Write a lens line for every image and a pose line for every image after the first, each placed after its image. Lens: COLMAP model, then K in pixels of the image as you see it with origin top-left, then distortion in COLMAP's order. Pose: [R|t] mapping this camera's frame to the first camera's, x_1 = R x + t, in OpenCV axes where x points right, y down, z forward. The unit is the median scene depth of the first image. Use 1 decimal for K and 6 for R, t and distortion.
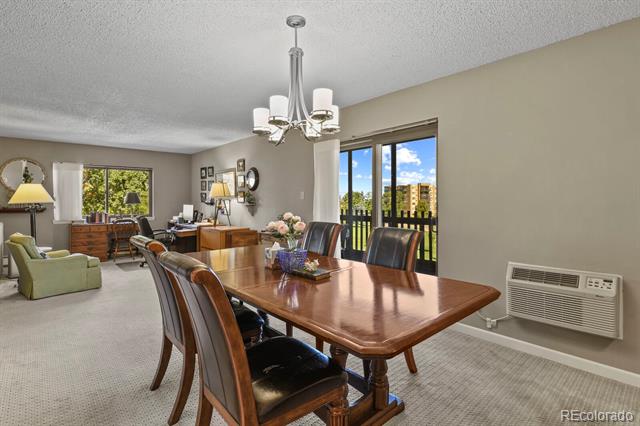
lens RADIAL K [[317.2, 0, 324.8], [0, 317.2, 204.9], [0, 0, 1]] dist [-0.000466, -0.002062]
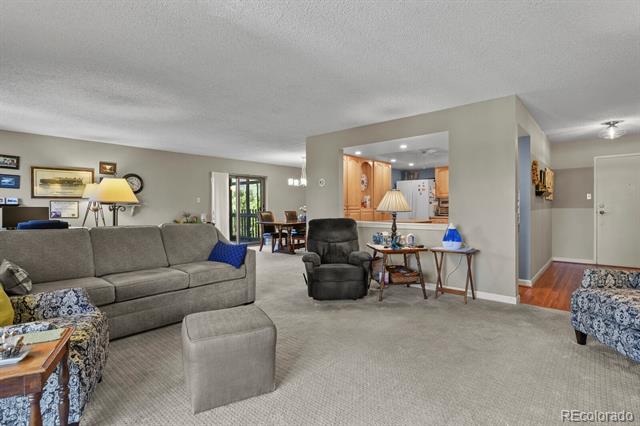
lens RADIAL K [[317.2, 0, 321.9], [0, 317.2, 211.5], [0, 0, 1]] dist [-0.000466, -0.002062]
pose [[-0.124192, -0.014031, 0.992159, -1.446057], [0.014825, 0.999762, 0.015994, 0.010609], [-0.992147, 0.016695, -0.123955, 0.457293]]
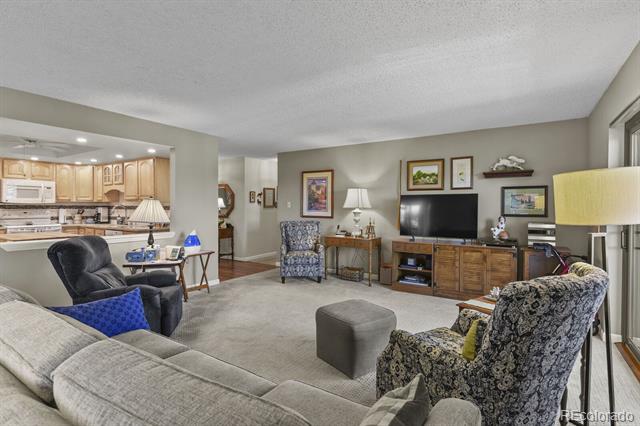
lens RADIAL K [[317.2, 0, 320.0], [0, 317.2, 212.9], [0, 0, 1]] dist [-0.000466, -0.002062]
pose [[-0.966943, -0.002531, -0.254980, -0.919546], [-0.009393, 0.999626, 0.025696, -0.015303], [0.254820, 0.027242, -0.966605, 0.938766]]
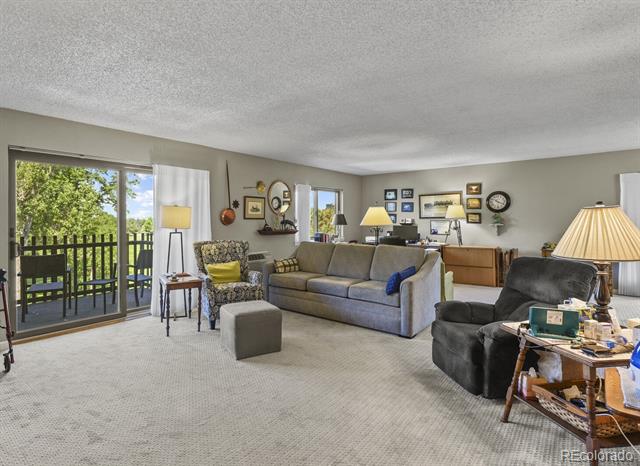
lens RADIAL K [[346.0, 0, 292.2], [0, 346.0, 220.0], [0, 0, 1]] dist [-0.007072, -0.000814]
pose [[0.991496, -0.003037, 0.130103, -1.084455], [0.004466, 0.999933, -0.010696, -0.008894], [-0.130061, 0.011187, 0.991443, -0.094818]]
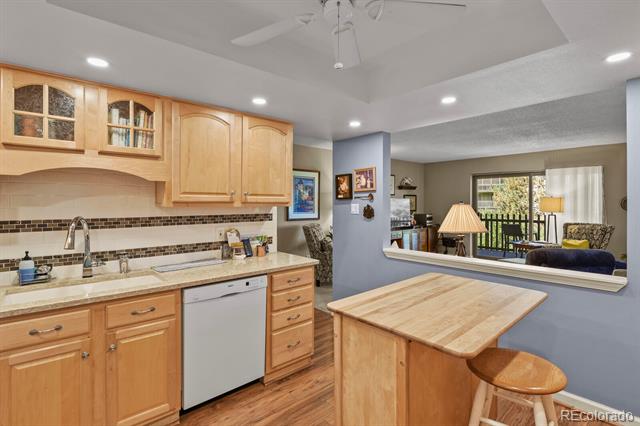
lens RADIAL K [[317.2, 0, 317.1], [0, 317.2, 202.4], [0, 0, 1]] dist [-0.000466, -0.002062]
pose [[-0.013198, -0.001745, -0.999911, -0.183961], [-0.007205, 0.999973, -0.001650, -0.025454], [0.999887, 0.007183, -0.013210, -0.045789]]
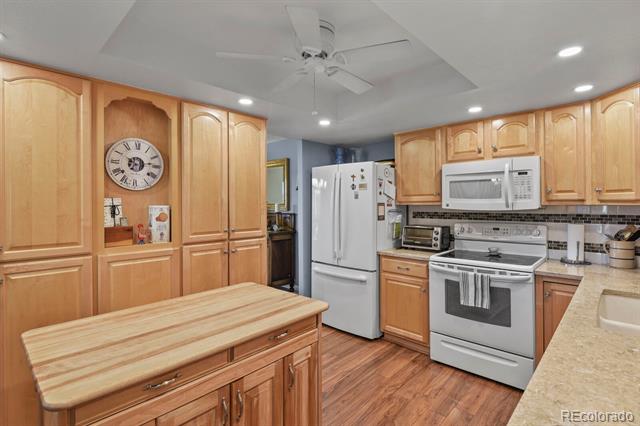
lens RADIAL K [[317.2, 0, 322.6], [0, 317.2, 206.8], [0, 0, 1]] dist [-0.000466, -0.002062]
pose [[-0.081198, -0.010342, 0.996644, -0.726698], [0.014460, 0.999829, 0.011553, -0.025062], [-0.996593, 0.015349, -0.081034, -0.014549]]
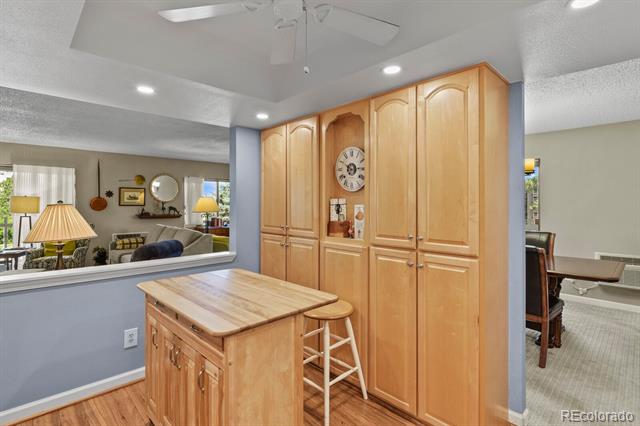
lens RADIAL K [[317.2, 0, 323.4], [0, 317.2, 206.2], [0, 0, 1]] dist [-0.000466, -0.002062]
pose [[0.999287, 0.002645, 0.037659, -0.395530], [-0.002616, 0.999996, -0.000811, -0.023081], [-0.037661, 0.000712, 0.999290, -0.256220]]
